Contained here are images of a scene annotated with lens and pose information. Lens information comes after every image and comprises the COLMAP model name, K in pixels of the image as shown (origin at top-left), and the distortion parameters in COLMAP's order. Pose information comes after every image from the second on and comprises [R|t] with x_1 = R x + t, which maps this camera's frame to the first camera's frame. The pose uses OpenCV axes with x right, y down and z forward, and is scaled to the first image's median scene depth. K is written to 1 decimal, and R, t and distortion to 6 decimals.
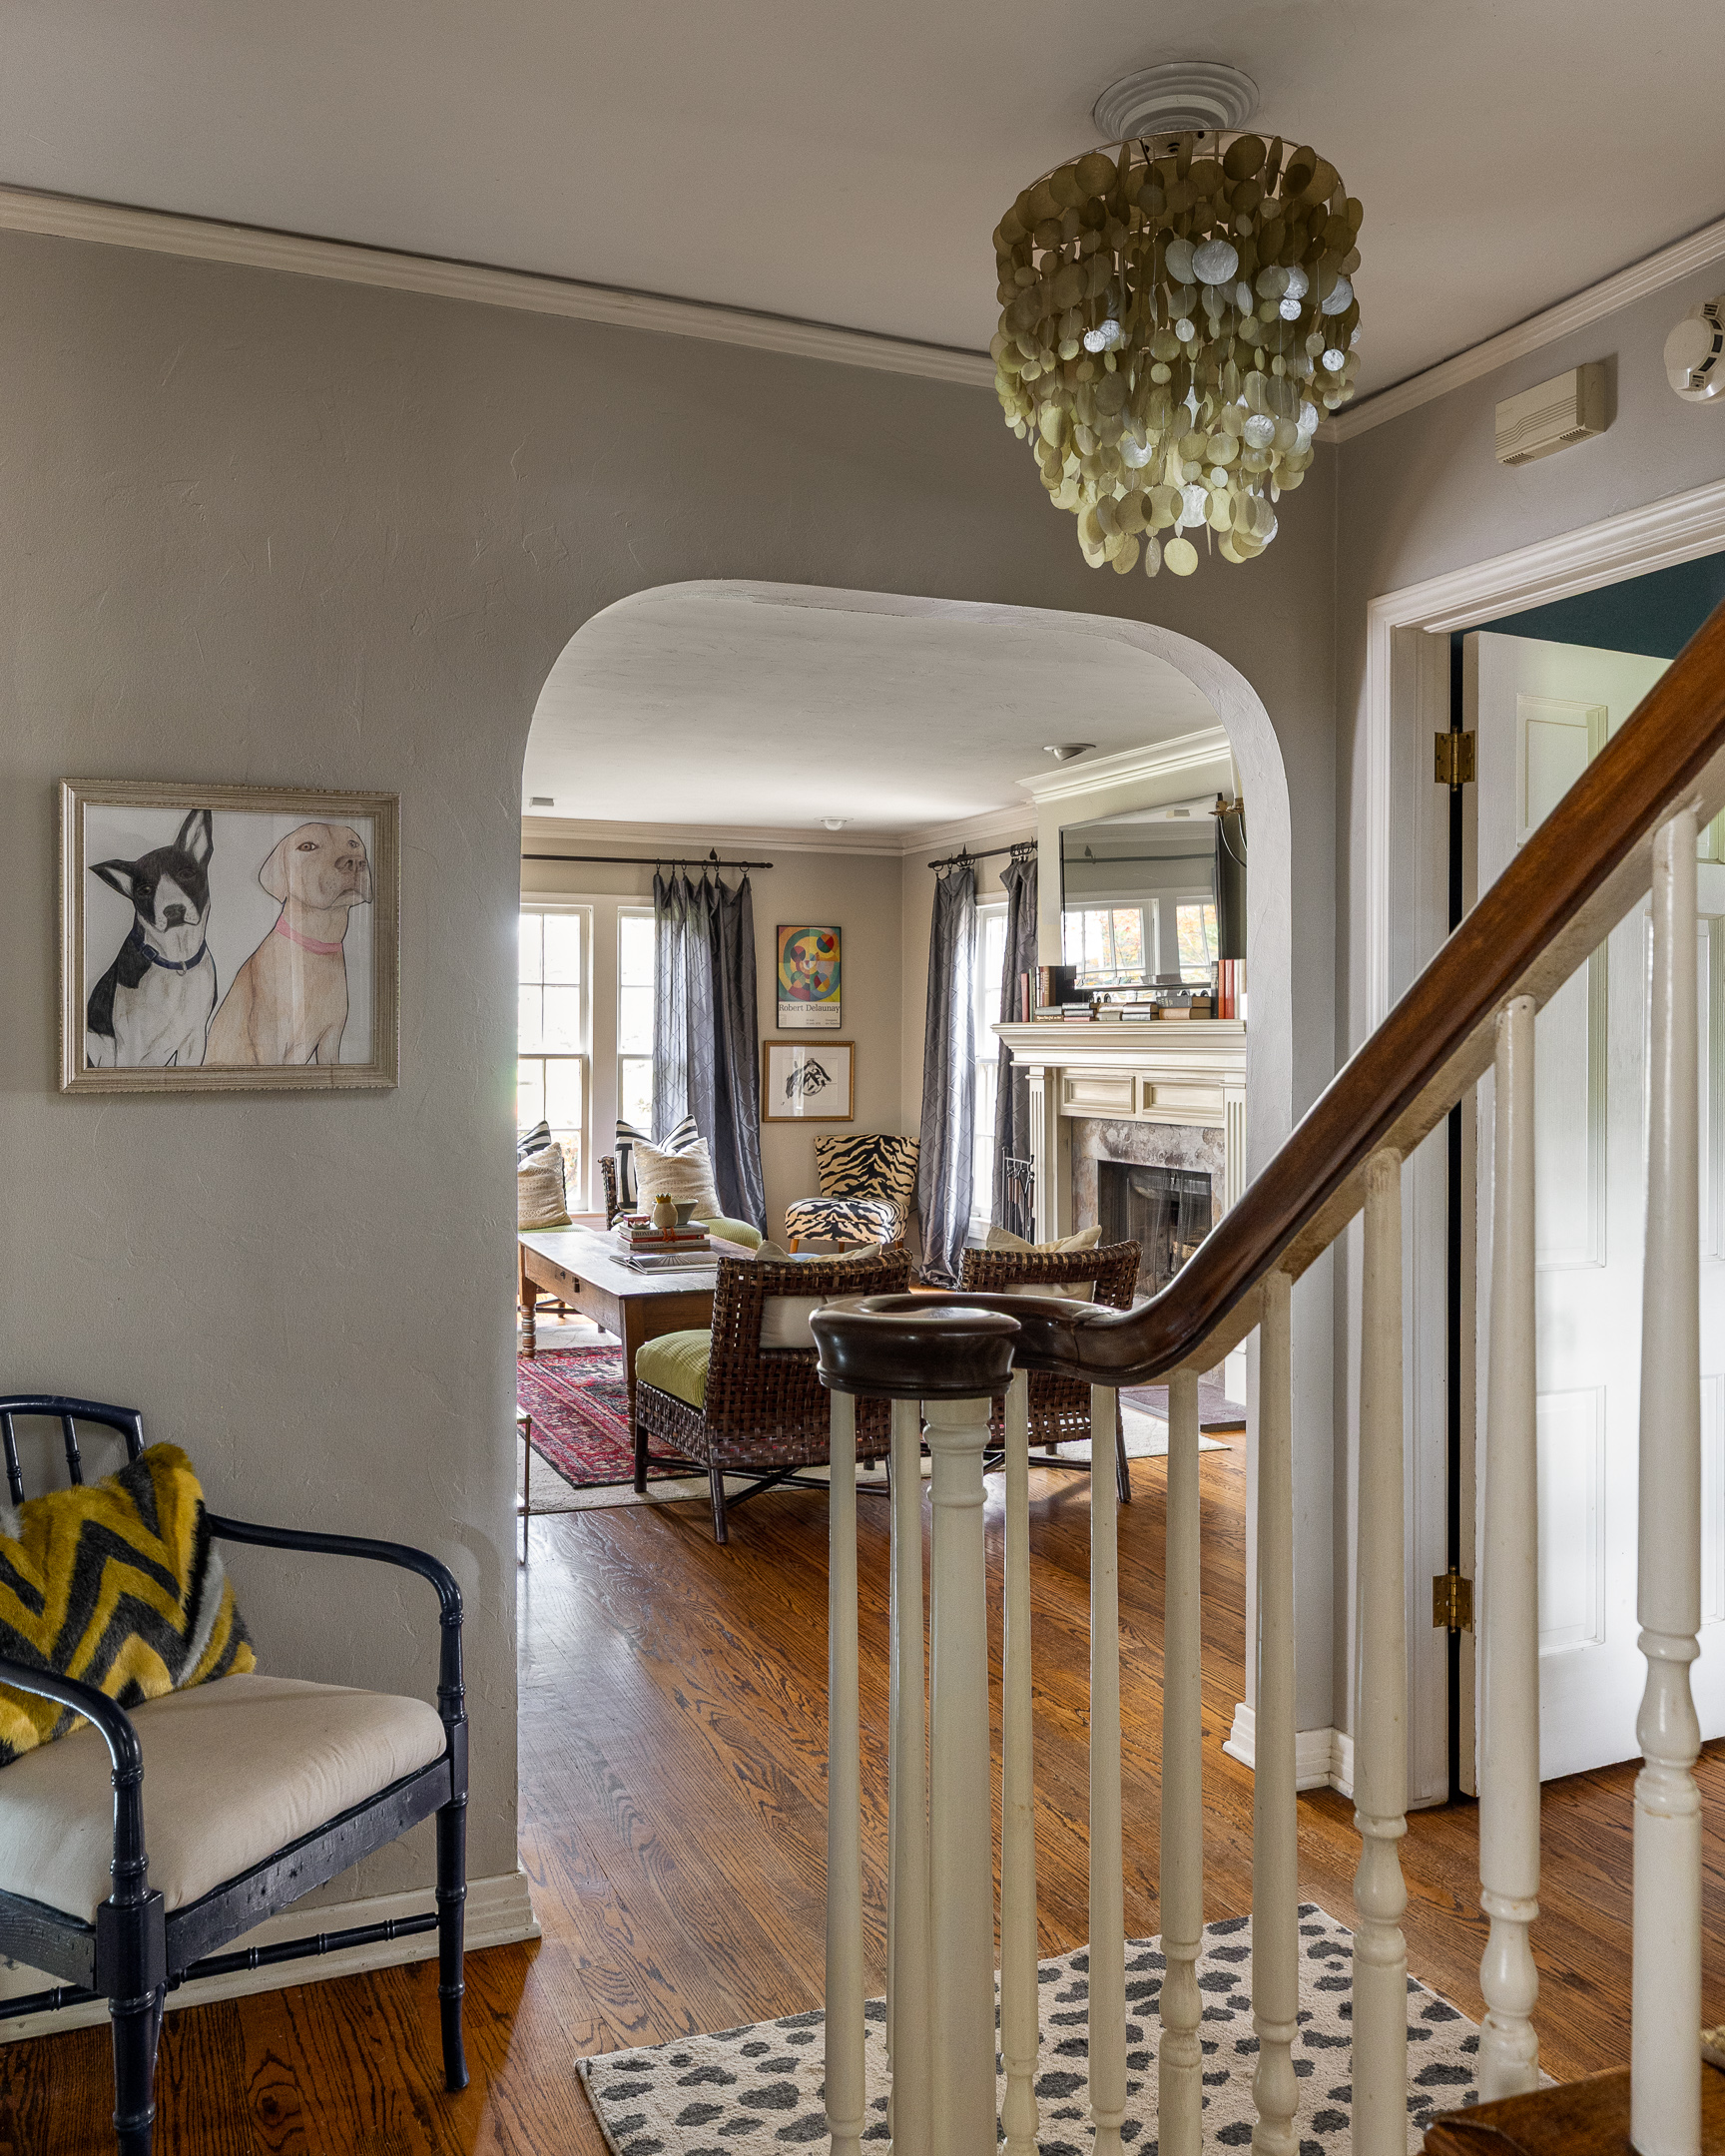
lens RADIAL K [[1809.4, 0, 858.5], [0, 1809.4, 1069.2], [0, 0, 1]] dist [0.002698, 0.000074]
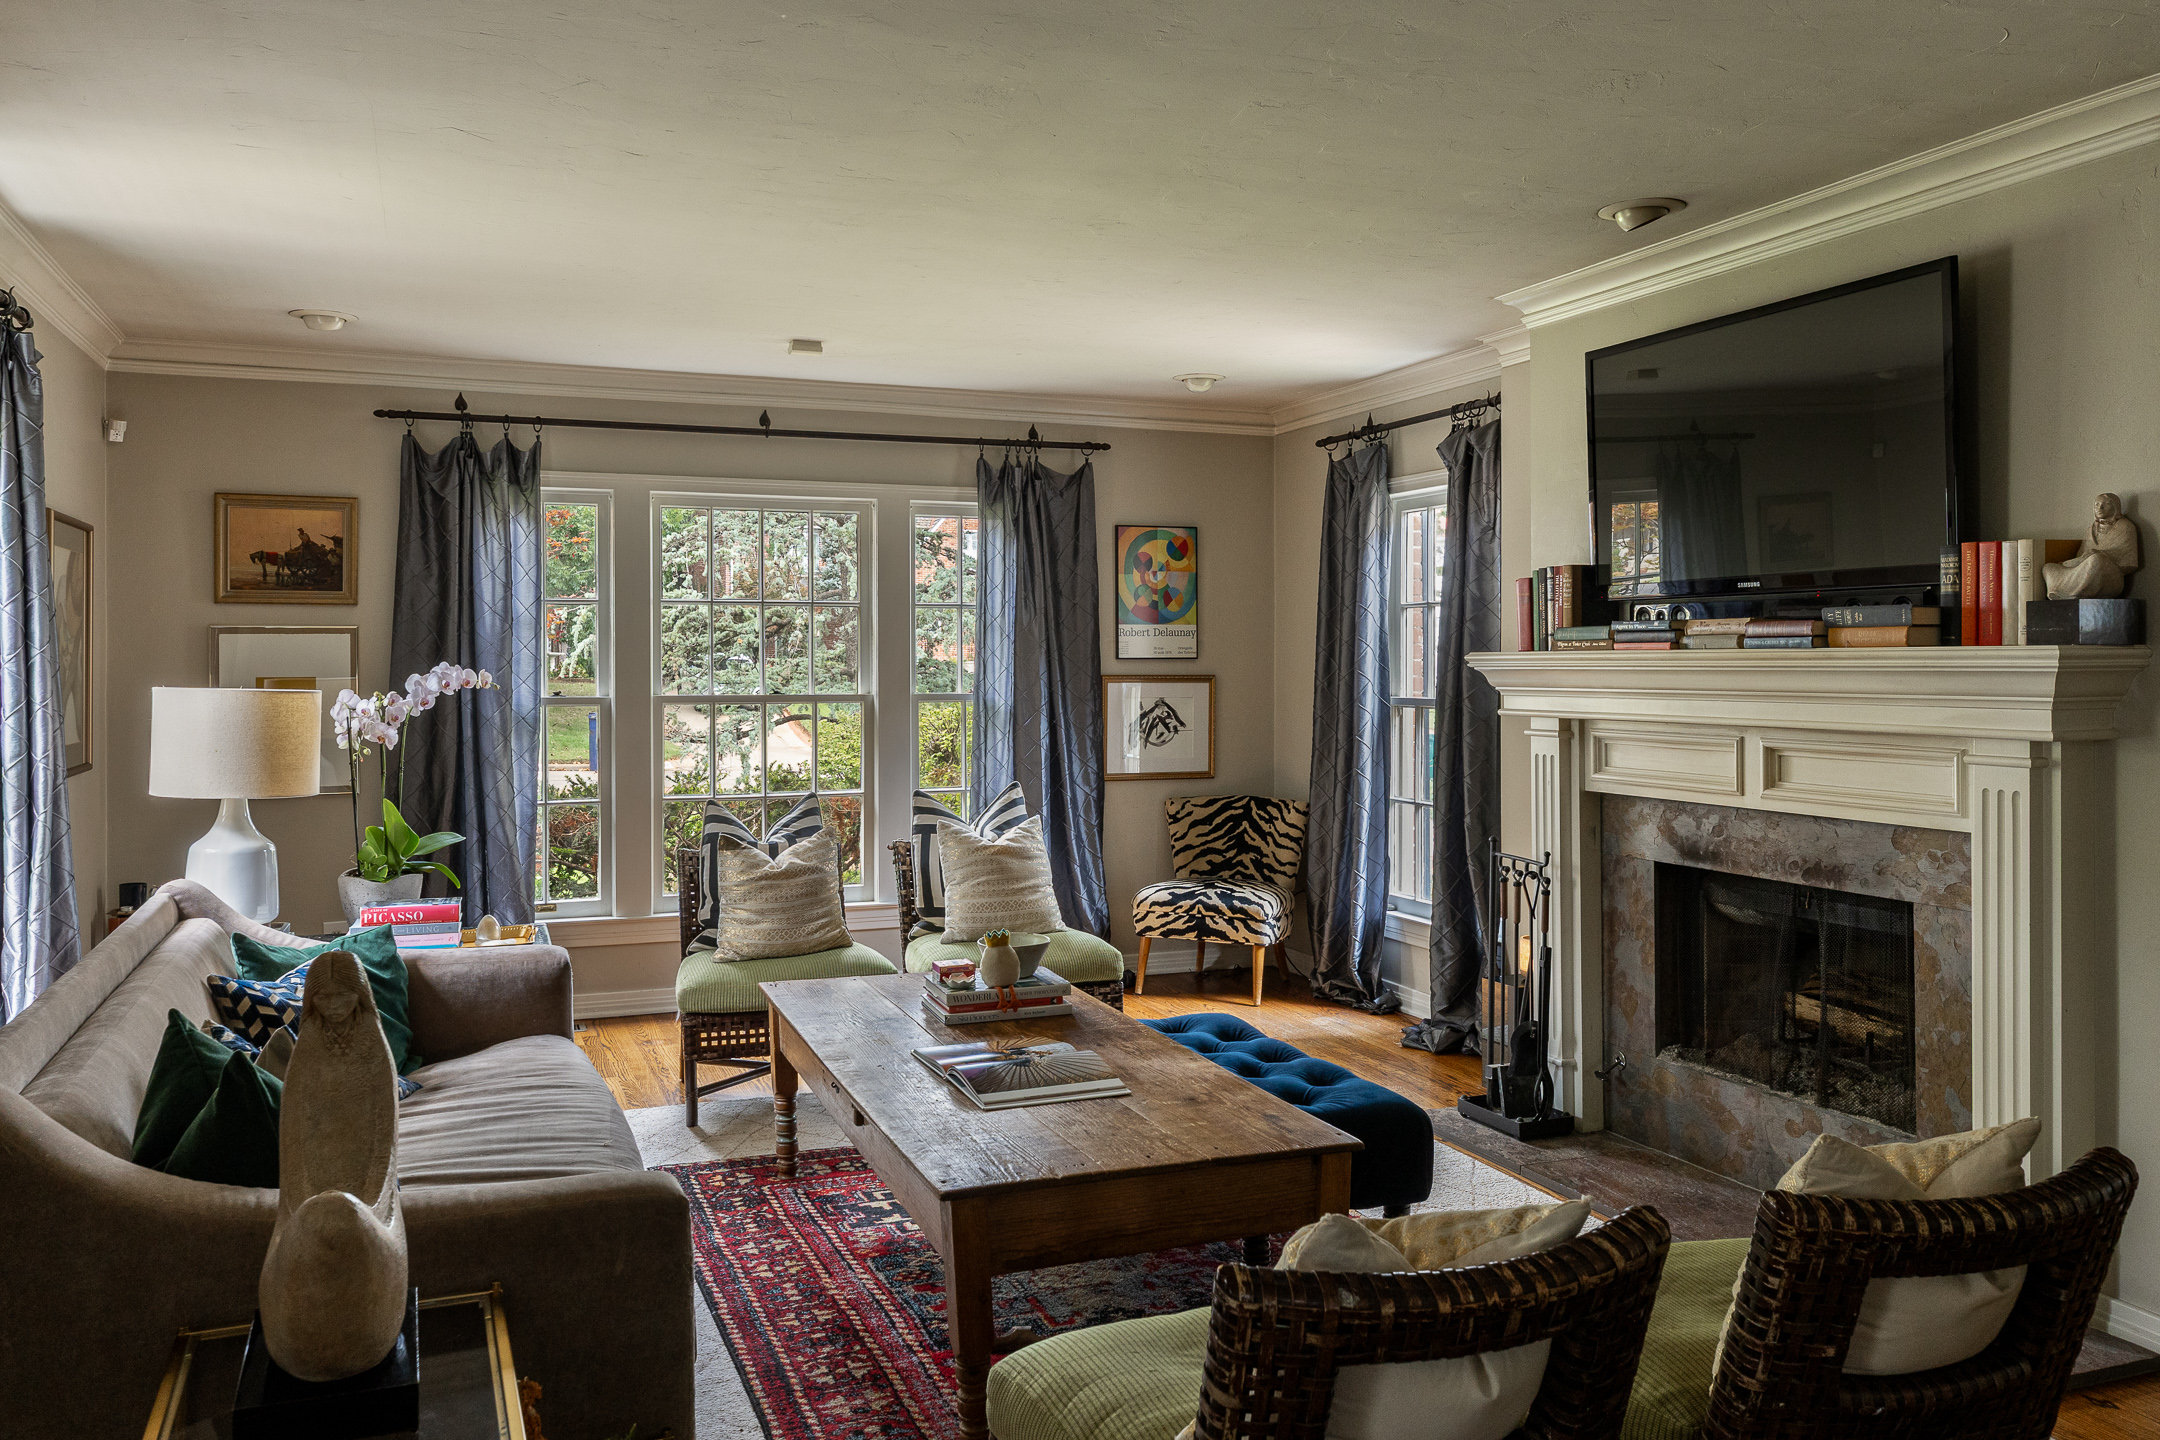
lens RADIAL K [[1628.3, 0, 1084.6], [0, 1628.3, 713.2], [0, 0, 1]] dist [-0.013662, -0.001554]
pose [[0.999833, -0.005970, -0.017248, -0.051211], [0.006222, 0.999874, 0.014580, -0.010768], [0.017159, -0.014685, 0.999745, 0.335283]]
